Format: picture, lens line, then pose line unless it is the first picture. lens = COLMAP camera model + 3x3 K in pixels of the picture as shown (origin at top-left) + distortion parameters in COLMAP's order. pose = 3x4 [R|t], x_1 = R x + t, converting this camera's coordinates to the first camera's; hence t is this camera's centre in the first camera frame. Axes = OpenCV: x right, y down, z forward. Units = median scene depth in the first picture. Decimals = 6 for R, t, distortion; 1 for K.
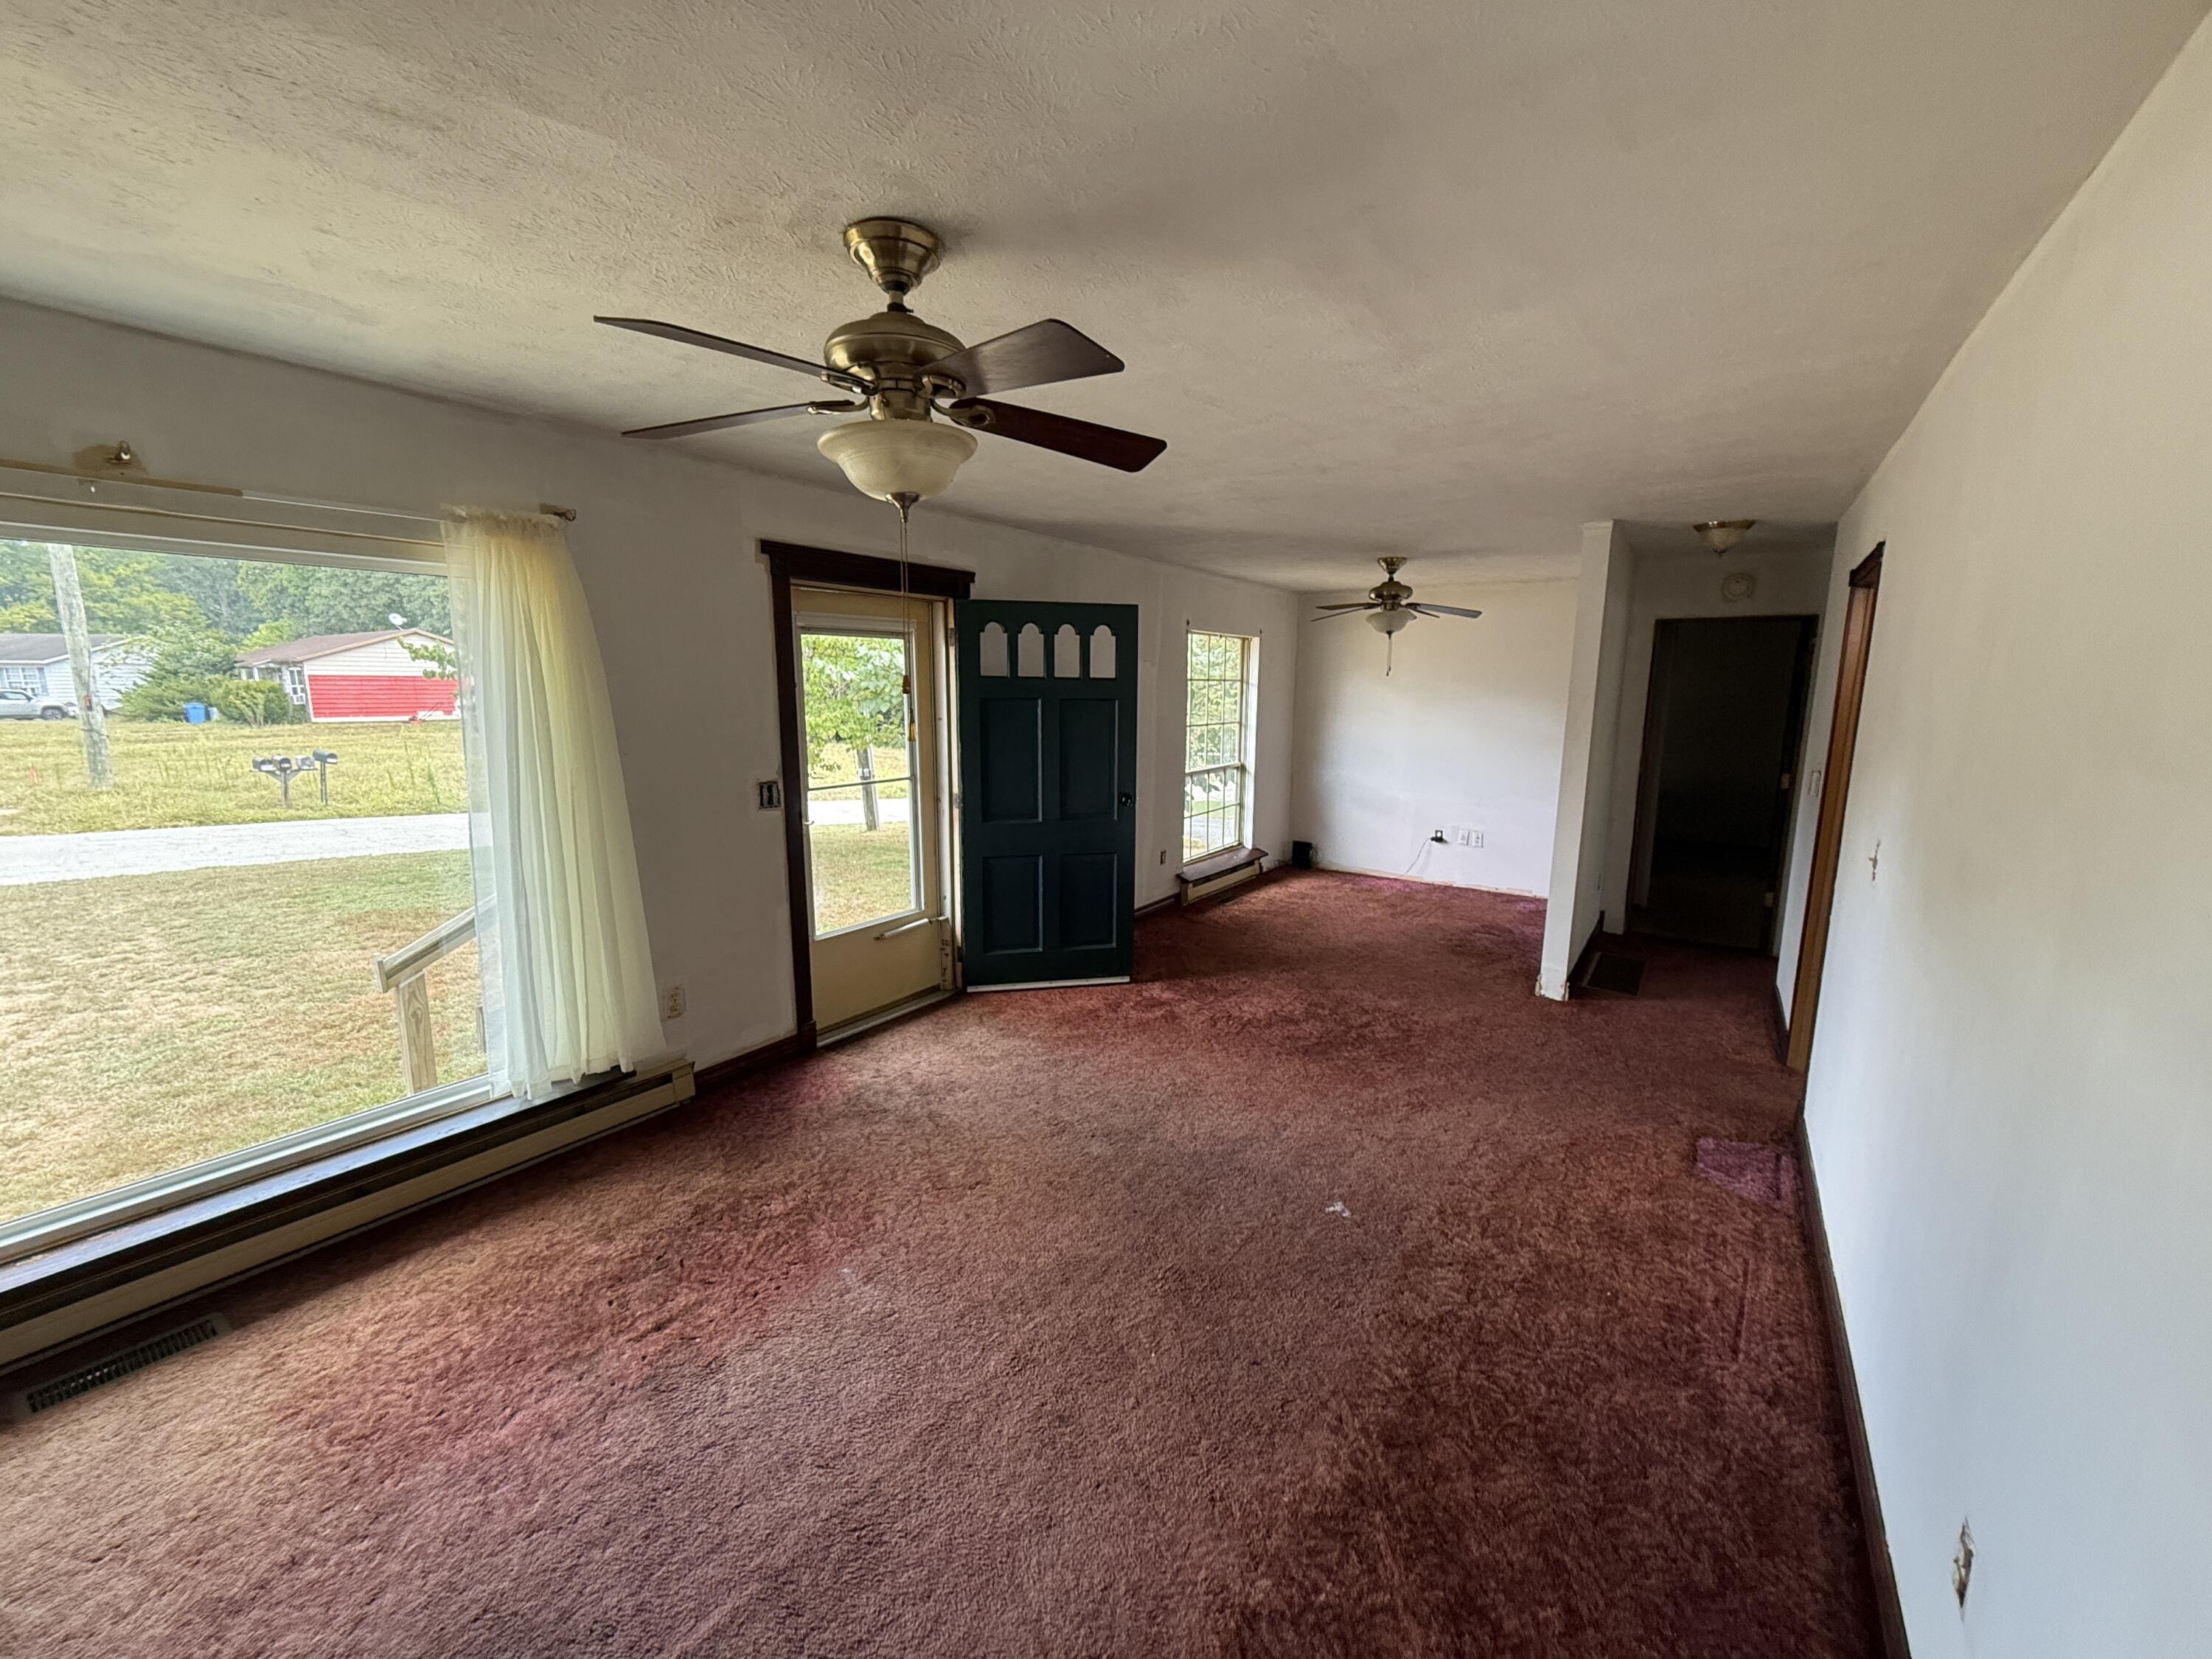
lens RADIAL K [[882.2, 0, 1107.4], [0, 882.2, 831.0], [0, 0, 1]] dist [-0.002975, 0.000445]
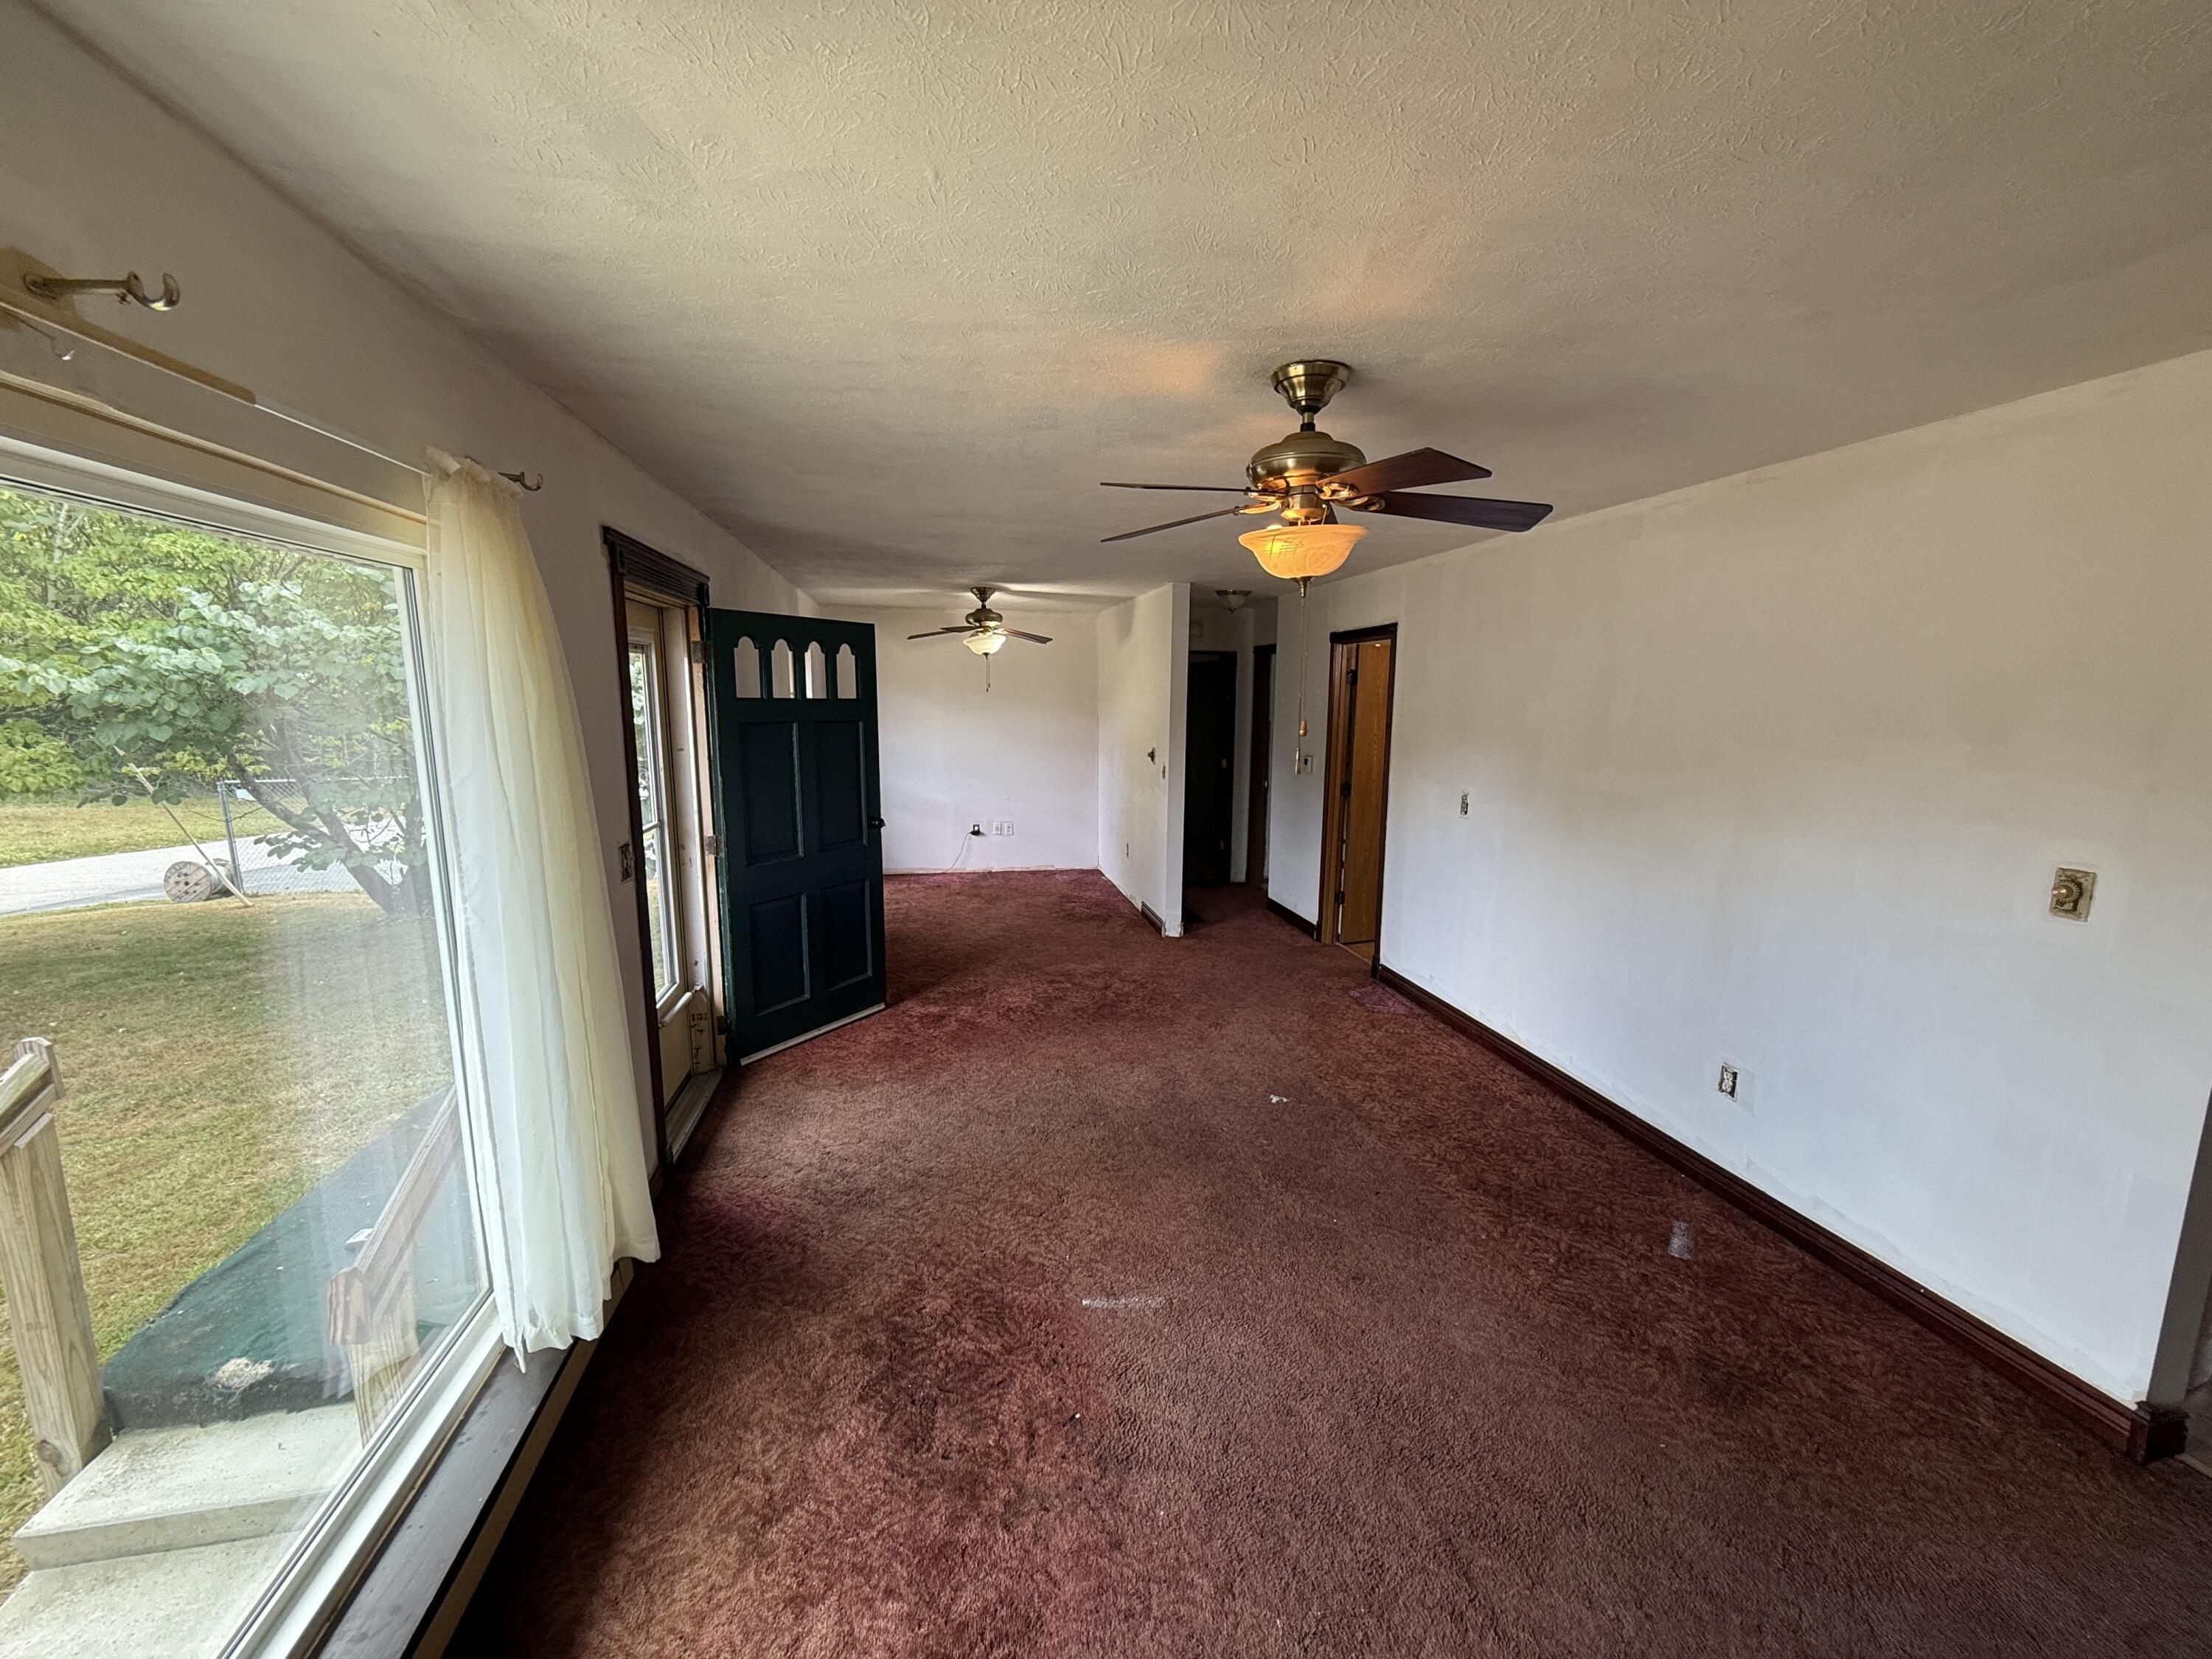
lens RADIAL K [[882.2, 0, 1118.0], [0, 882.2, 829.1], [0, 0, 1]] dist [-0.002975, 0.000445]
pose [[0.685728, -0.113586, 0.718941, -0.544208], [0.114453, 0.992287, 0.047606, -0.048565], [-0.718803, 0.049640, 0.693439, 0.143033]]
